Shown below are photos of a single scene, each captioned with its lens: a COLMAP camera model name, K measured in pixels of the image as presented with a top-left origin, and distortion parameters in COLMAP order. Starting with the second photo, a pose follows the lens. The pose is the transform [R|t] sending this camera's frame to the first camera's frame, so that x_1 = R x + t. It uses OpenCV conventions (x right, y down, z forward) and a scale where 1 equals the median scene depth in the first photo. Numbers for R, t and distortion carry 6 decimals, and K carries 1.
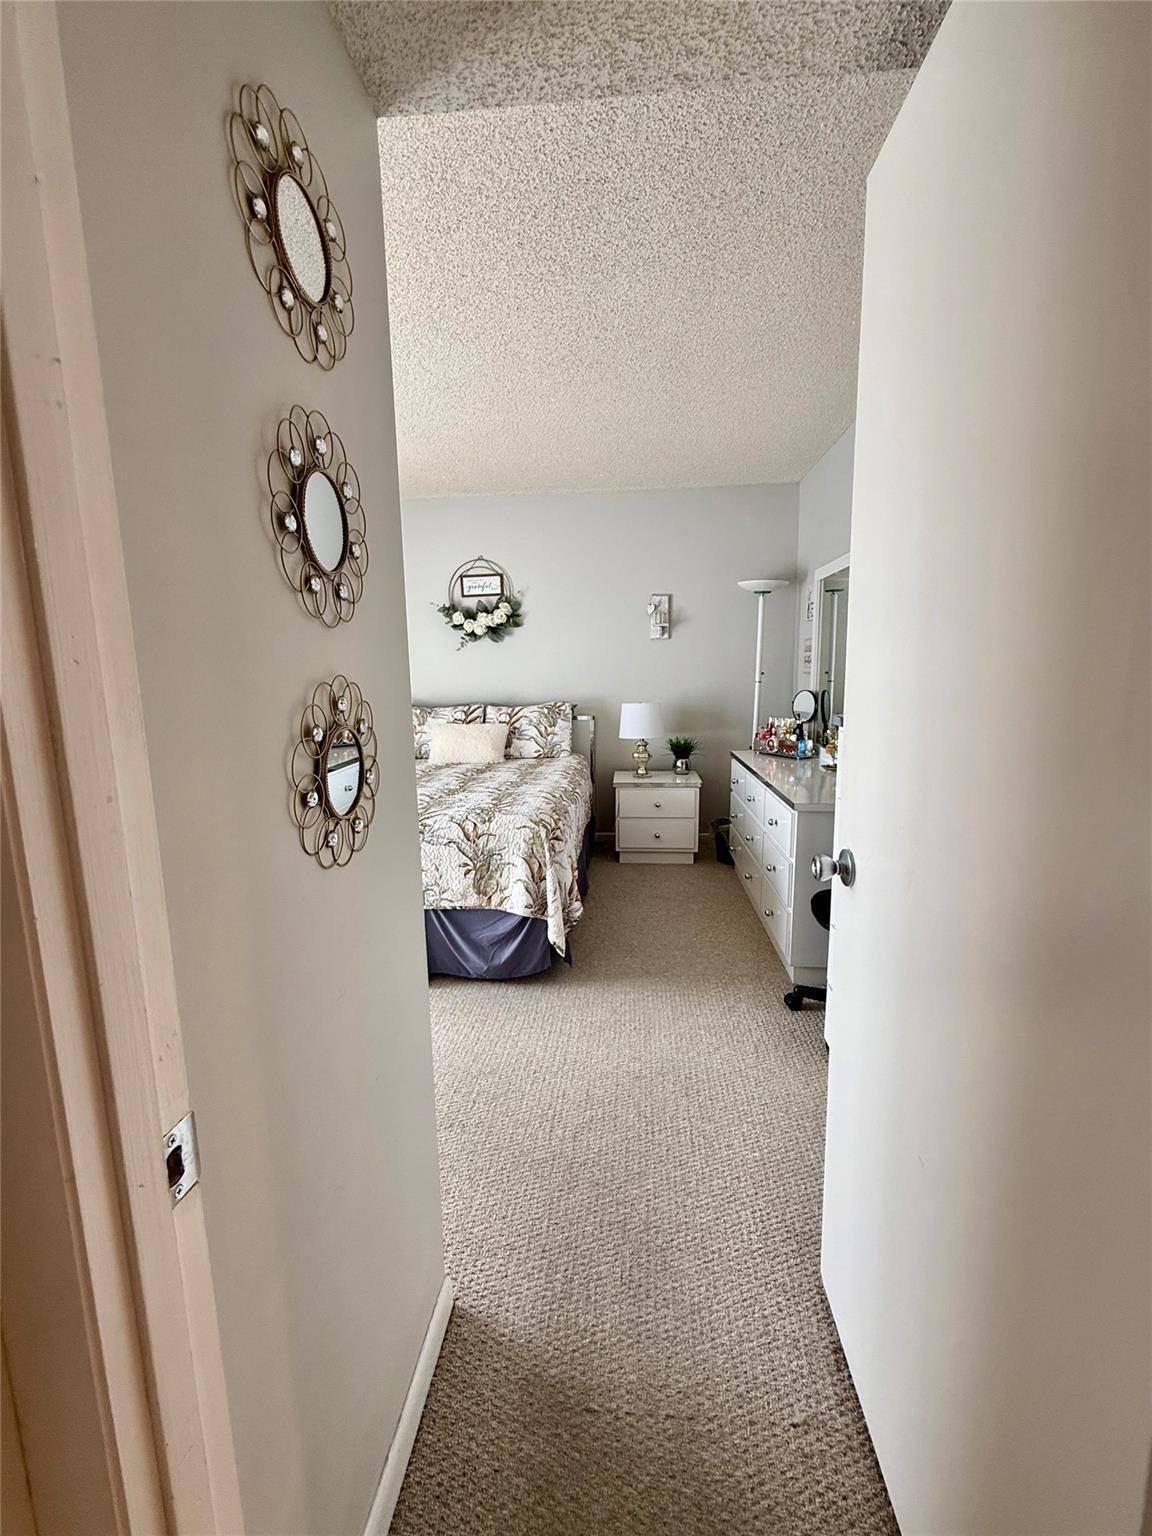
lens RADIAL K [[606.5, 0, 580.7], [0, 606.5, 763.0], [0, 0, 1]] dist [0.000203, 0.000280]
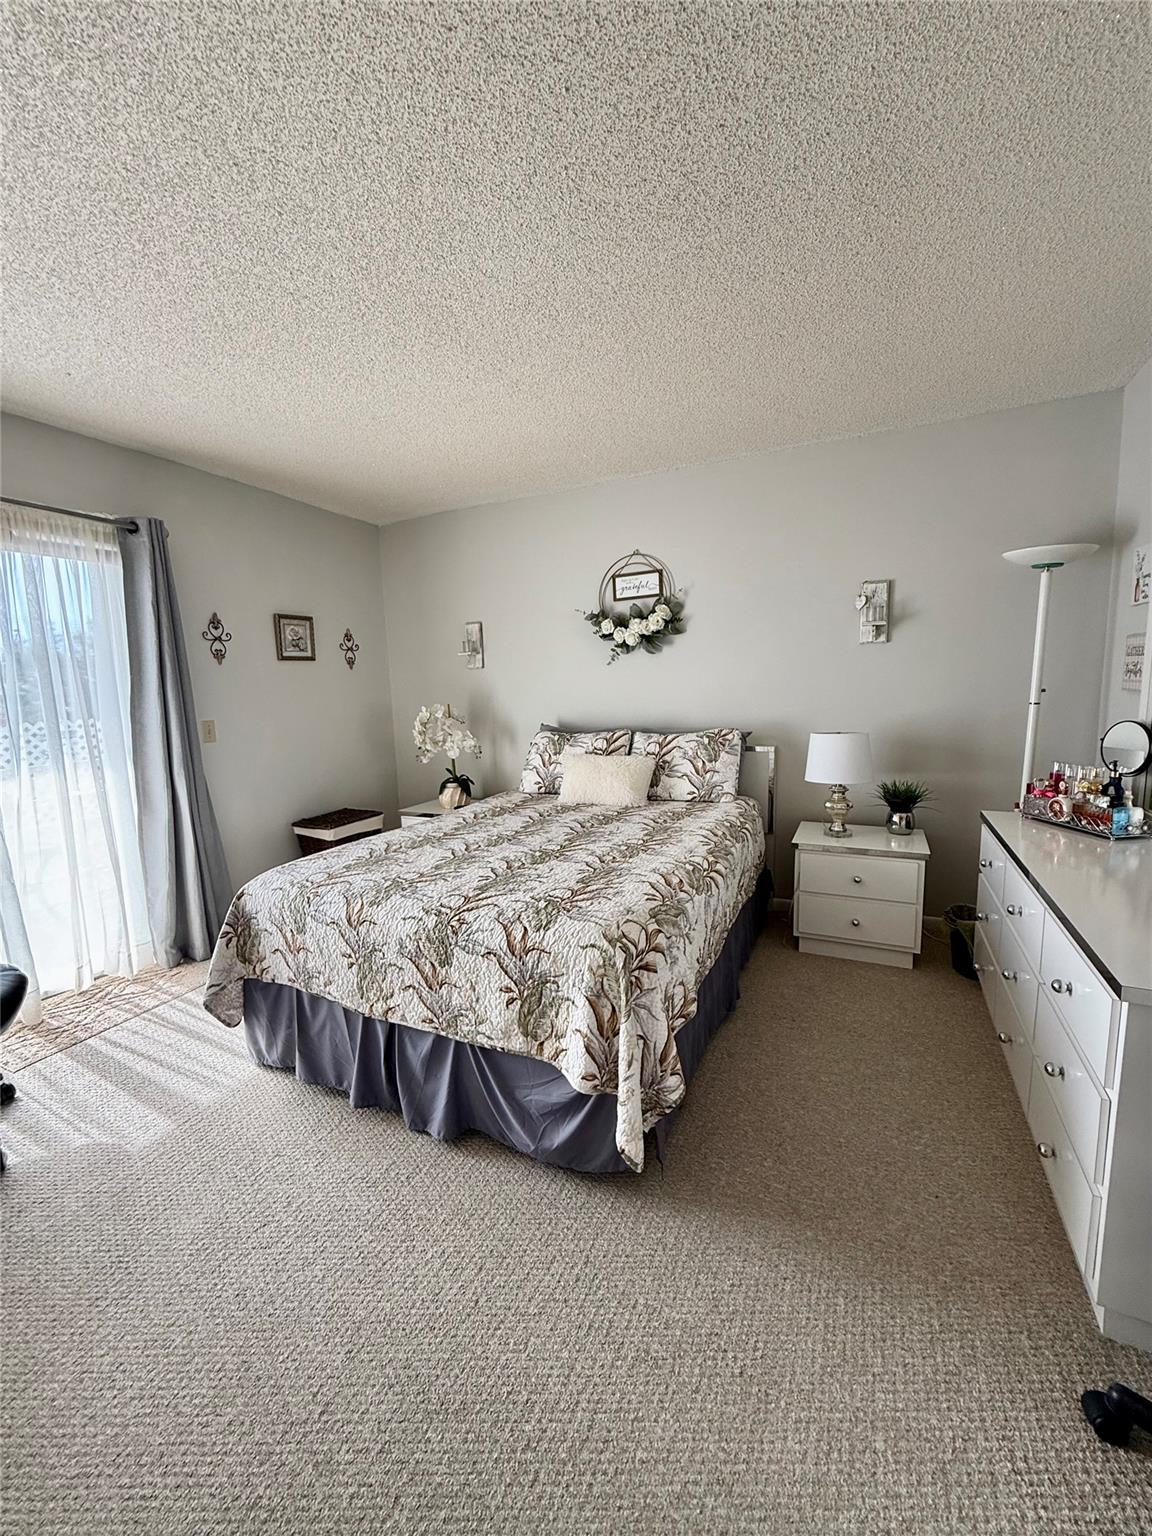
lens RADIAL K [[606.5, 0, 580.7], [0, 606.5, 763.0], [0, 0, 1]] dist [0.000203, 0.000280]
pose [[0.938240, 0.033938, -0.344316, 0.062522], [-0.038702, 0.999226, -0.006969, -0.047266], [0.343813, 0.019865, 0.938828, 0.224340]]
